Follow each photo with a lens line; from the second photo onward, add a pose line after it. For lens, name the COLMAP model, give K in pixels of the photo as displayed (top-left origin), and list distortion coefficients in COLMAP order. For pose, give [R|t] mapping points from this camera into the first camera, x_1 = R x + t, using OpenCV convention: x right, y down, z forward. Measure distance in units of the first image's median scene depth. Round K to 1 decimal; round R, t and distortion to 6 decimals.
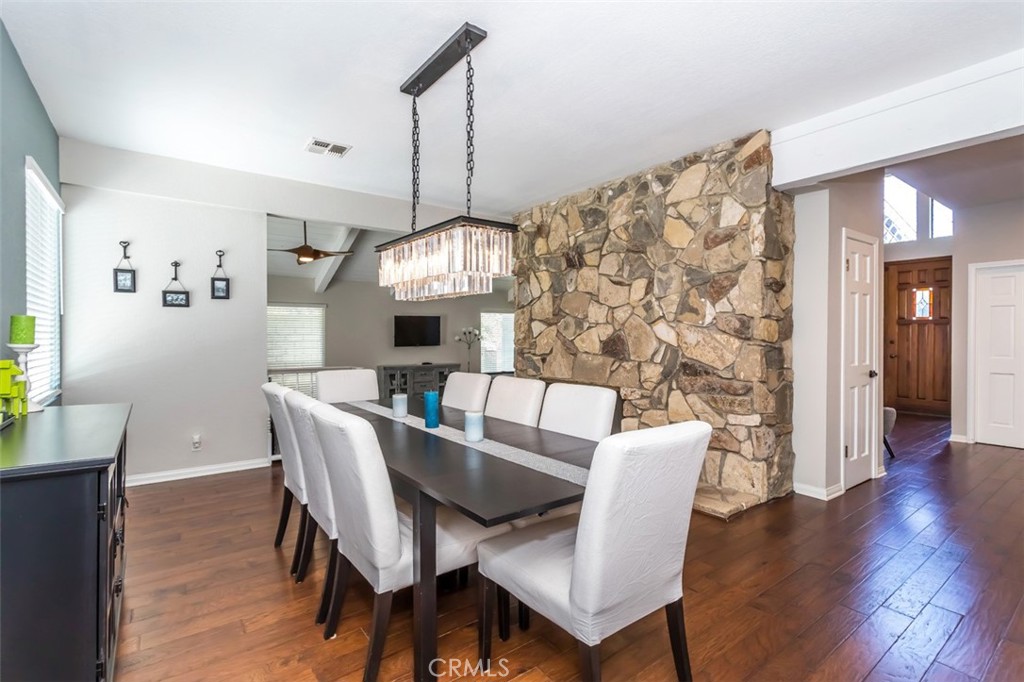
lens RADIAL K [[476.9, 0, 510.8], [0, 476.9, 336.8], [0, 0, 1]] dist [-0.001263, 0.001381]
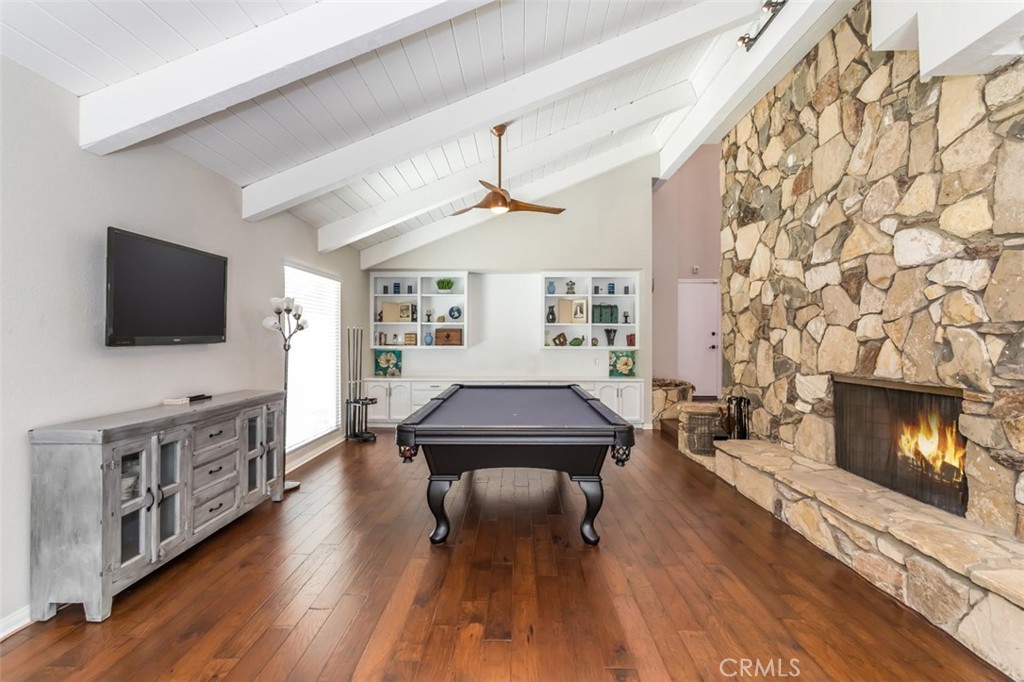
lens RADIAL K [[476.9, 0, 512.7], [0, 476.9, 344.0], [0, 0, 1]] dist [-0.001263, 0.001381]
pose [[0.605577, -0.010689, 0.795715, -0.393524], [0.006616, 0.999943, 0.008398, 0.023587], [-0.795759, 0.000178, 0.605613, 0.828950]]
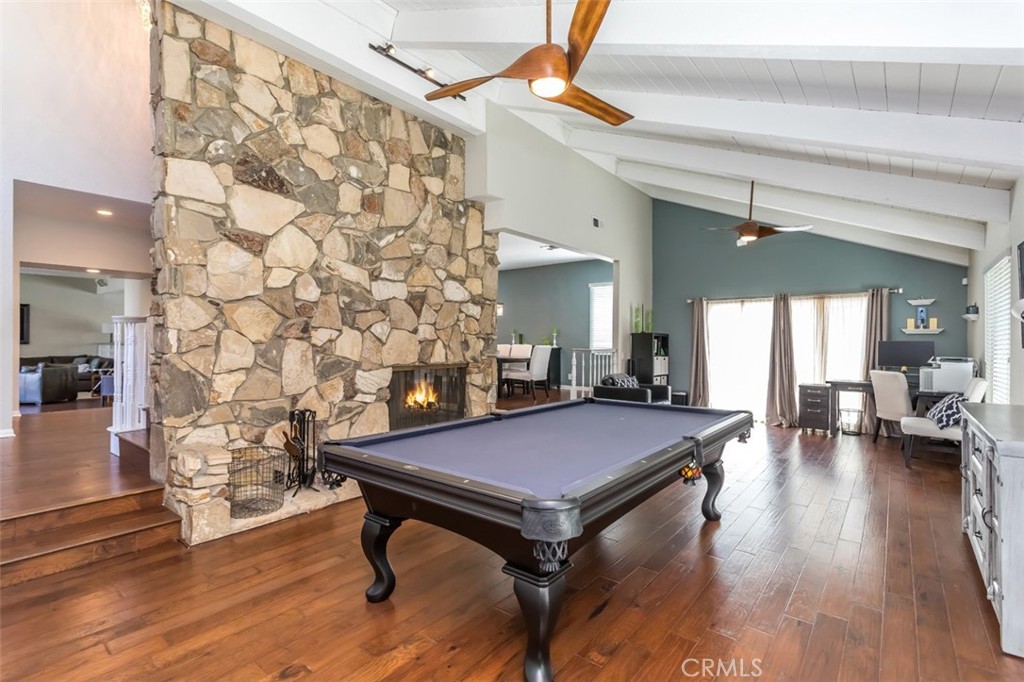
lens RADIAL K [[476.9, 0, 513.4], [0, 476.9, 341.0], [0, 0, 1]] dist [-0.001263, 0.001381]
pose [[-0.970039, -0.006612, -0.242861, 0.174807], [-0.008055, 0.999955, 0.004949, 0.022389], [0.242817, 0.006757, -0.970048, 1.506376]]
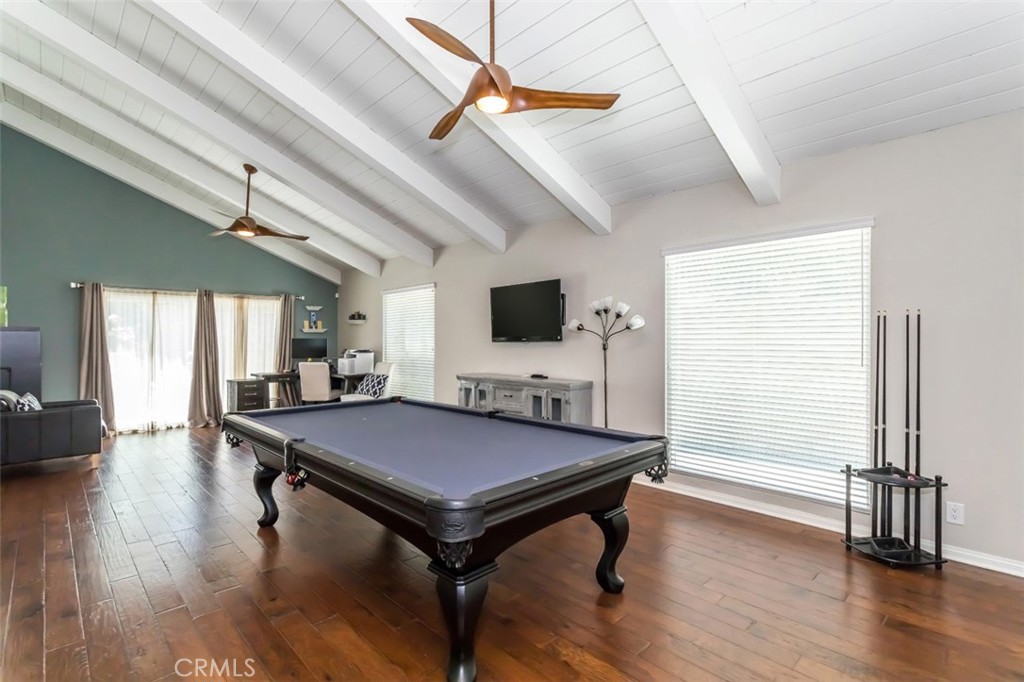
lens RADIAL K [[476.9, 0, 512.4], [0, 476.9, 337.1], [0, 0, 1]] dist [-0.001263, 0.001381]
pose [[0.135310, -0.006191, -0.990784, 0.414414], [-0.005394, 0.999961, -0.006985, 0.023646], [0.990789, 0.006290, 0.135271, 1.176799]]
